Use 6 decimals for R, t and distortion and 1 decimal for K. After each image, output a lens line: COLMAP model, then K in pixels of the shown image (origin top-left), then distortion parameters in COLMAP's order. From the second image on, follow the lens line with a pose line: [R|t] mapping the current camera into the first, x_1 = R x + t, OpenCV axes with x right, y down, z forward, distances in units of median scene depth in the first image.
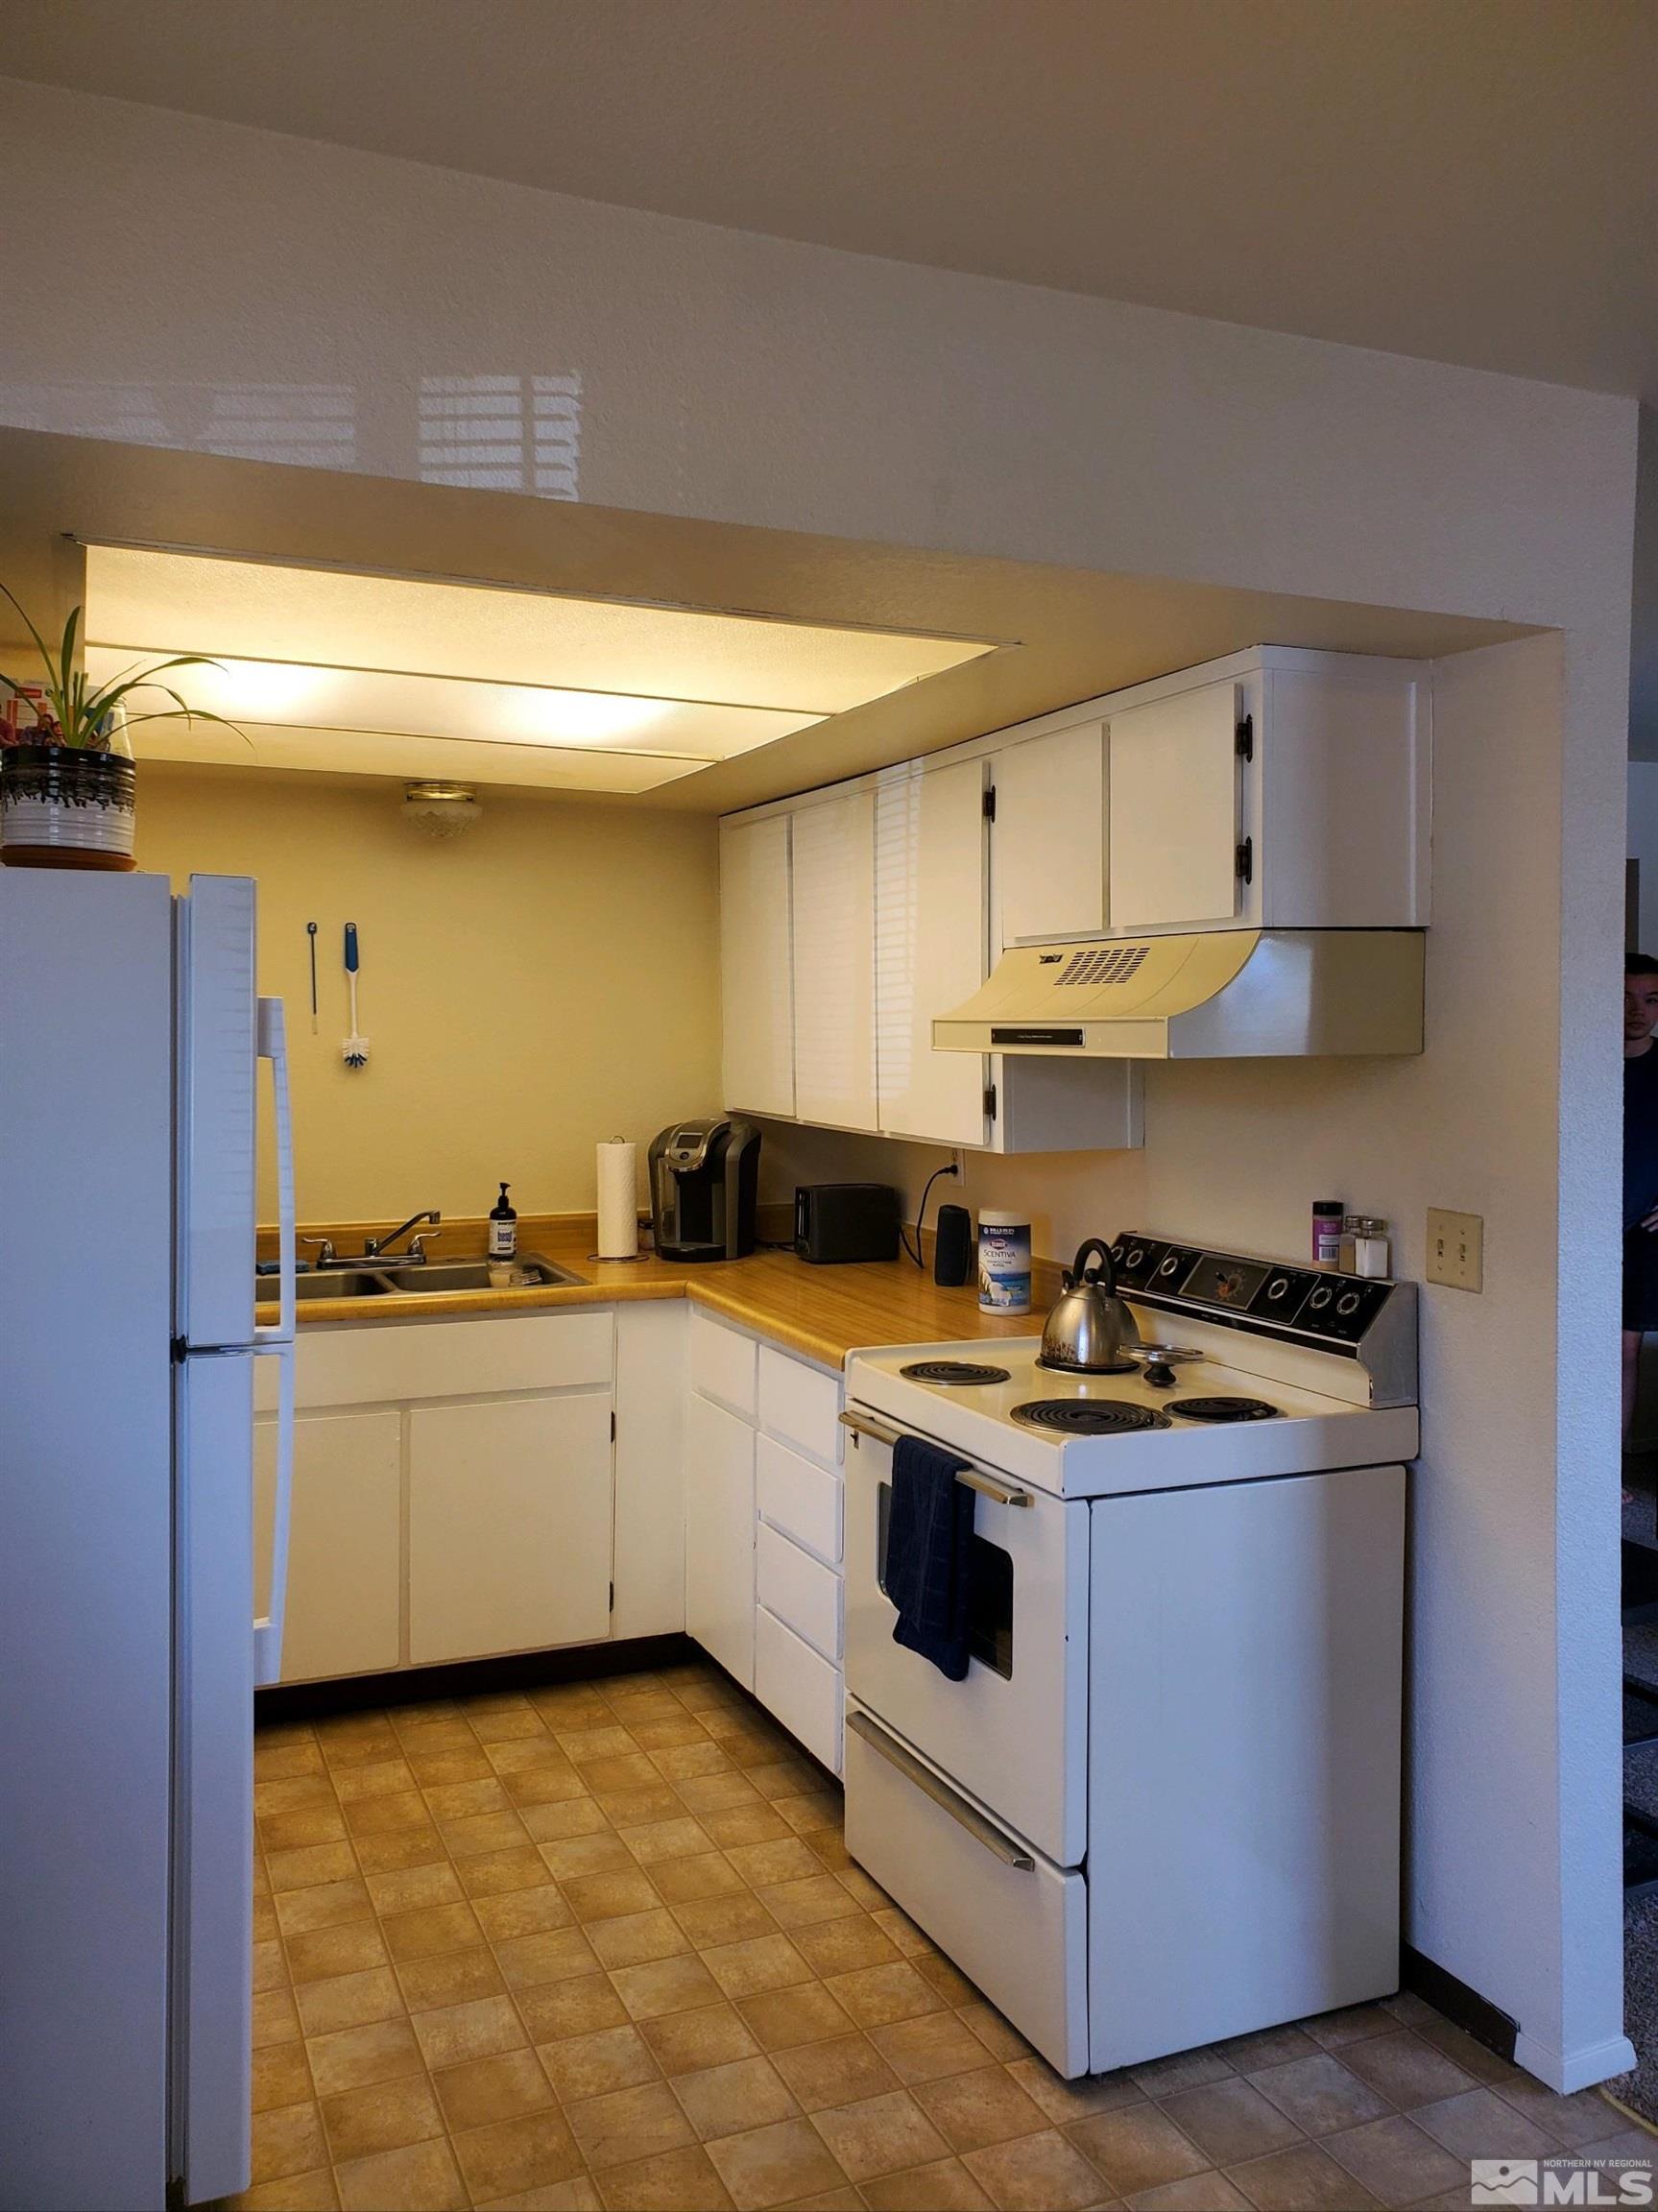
lens RADIAL K [[1730.6, 0, 812.7], [0, 1730.6, 1099.8], [0, 0, 1]] dist [0.022912, -0.009690]
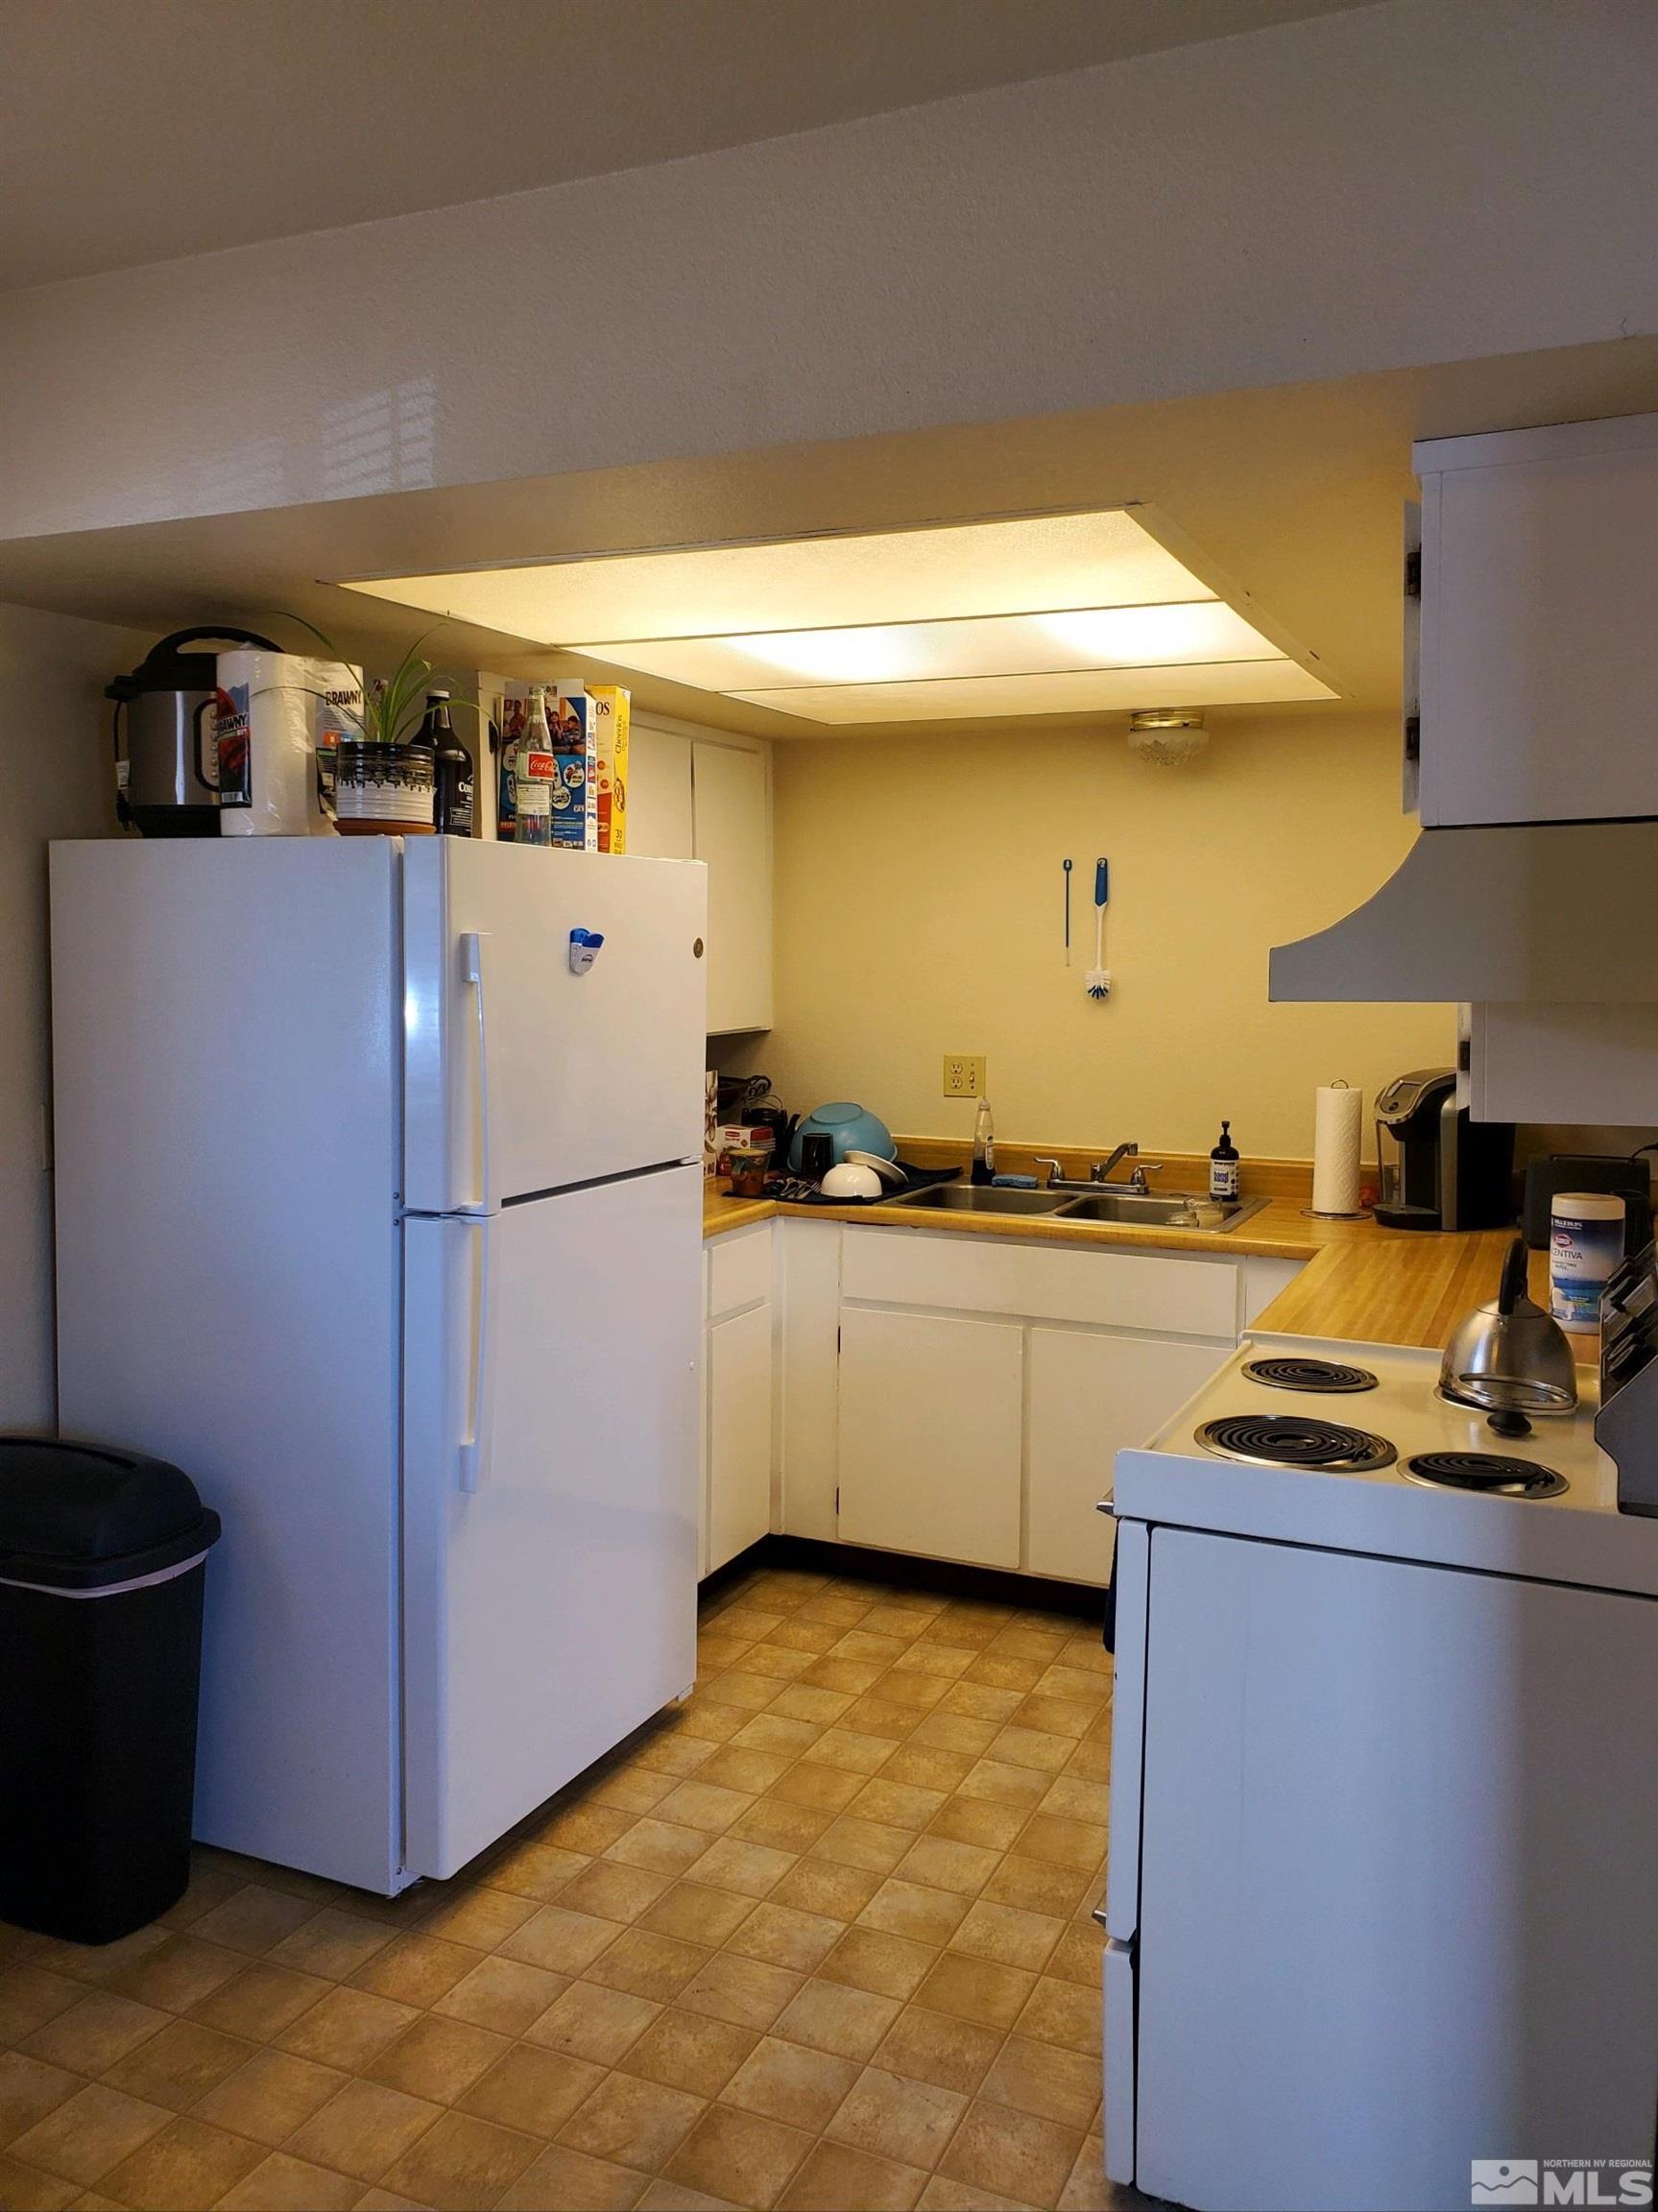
lens RADIAL K [[1730.6, 0, 812.1], [0, 1730.6, 1100.8], [0, 0, 1]] dist [0.022912, -0.009690]
pose [[0.669737, 0.065357, -0.739717, 0.458603], [-0.036192, 0.997808, 0.055393, -0.010649], [0.741716, -0.010327, 0.670635, 0.220292]]
